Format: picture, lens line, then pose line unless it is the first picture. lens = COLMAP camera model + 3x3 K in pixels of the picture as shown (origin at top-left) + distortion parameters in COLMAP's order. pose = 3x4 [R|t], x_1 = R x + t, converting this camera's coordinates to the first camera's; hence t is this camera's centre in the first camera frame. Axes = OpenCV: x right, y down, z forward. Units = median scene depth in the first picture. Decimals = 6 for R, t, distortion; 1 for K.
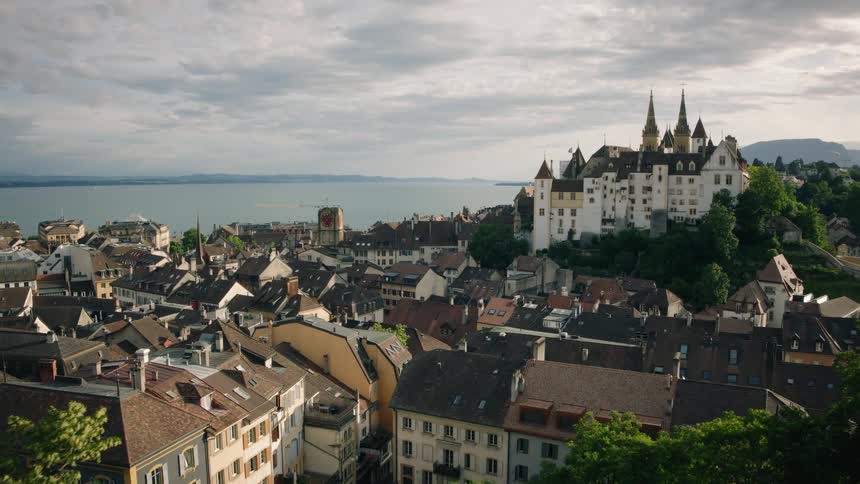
lens RADIAL K [[631.7, 0, 430.0], [0, 631.7, 242.0], [0, 0, 1]] dist [-0.148389, 0.029465]
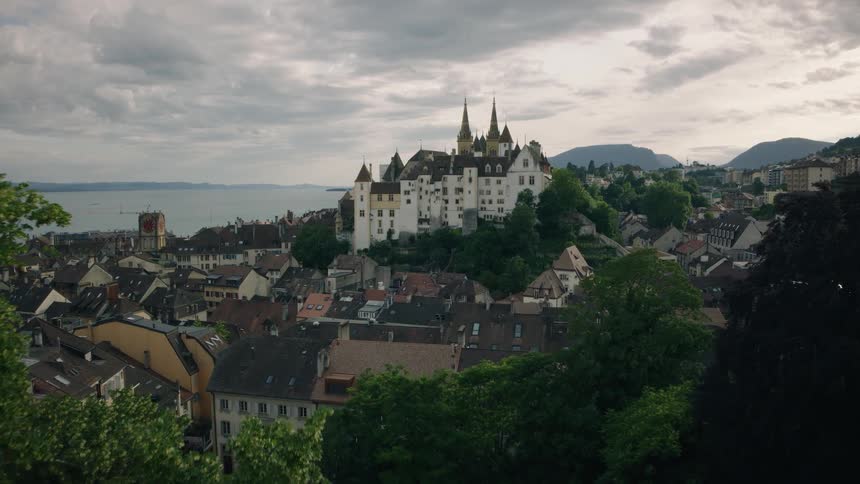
lens RADIAL K [[631.7, 0, 430.0], [0, 631.7, 242.0], [0, 0, 1]] dist [-0.148389, 0.029465]
pose [[0.965104, -0.026164, 0.260556, 0.013690], [0.028497, 0.999580, -0.005176, 0.009236], [-0.260311, 0.012421, 0.965445, -0.046121]]
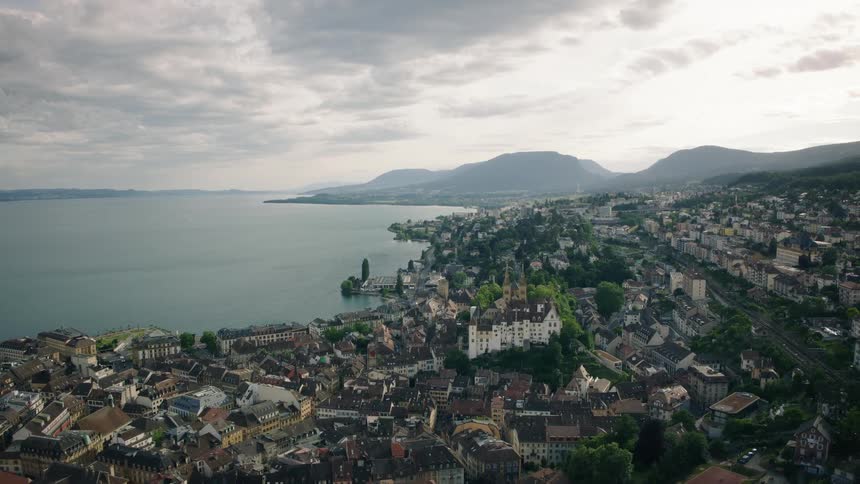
lens RADIAL K [[631.7, 0, 430.0], [0, 631.7, 242.0], [0, 0, 1]] dist [-0.148389, 0.029465]
pose [[0.928708, -0.038887, 0.368767, -0.799322], [0.043467, 0.999046, -0.004117, -0.415281], [-0.368255, 0.019852, 0.929513, -1.025668]]
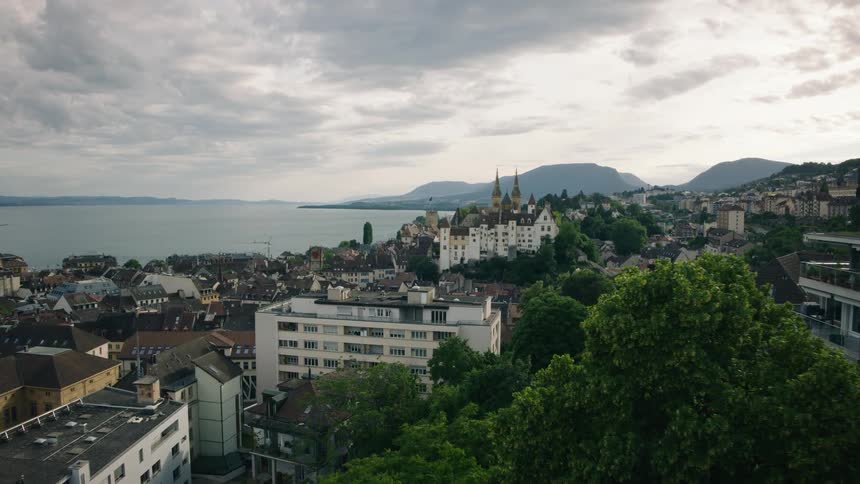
lens RADIAL K [[631.7, 0, 430.0], [0, 631.7, 242.0], [0, 0, 1]] dist [-0.148389, 0.029465]
pose [[0.949636, -0.015655, 0.312965, -0.431332], [0.026125, 0.999230, -0.029289, -0.014678], [-0.312266, 0.035991, 0.949313, -0.667086]]
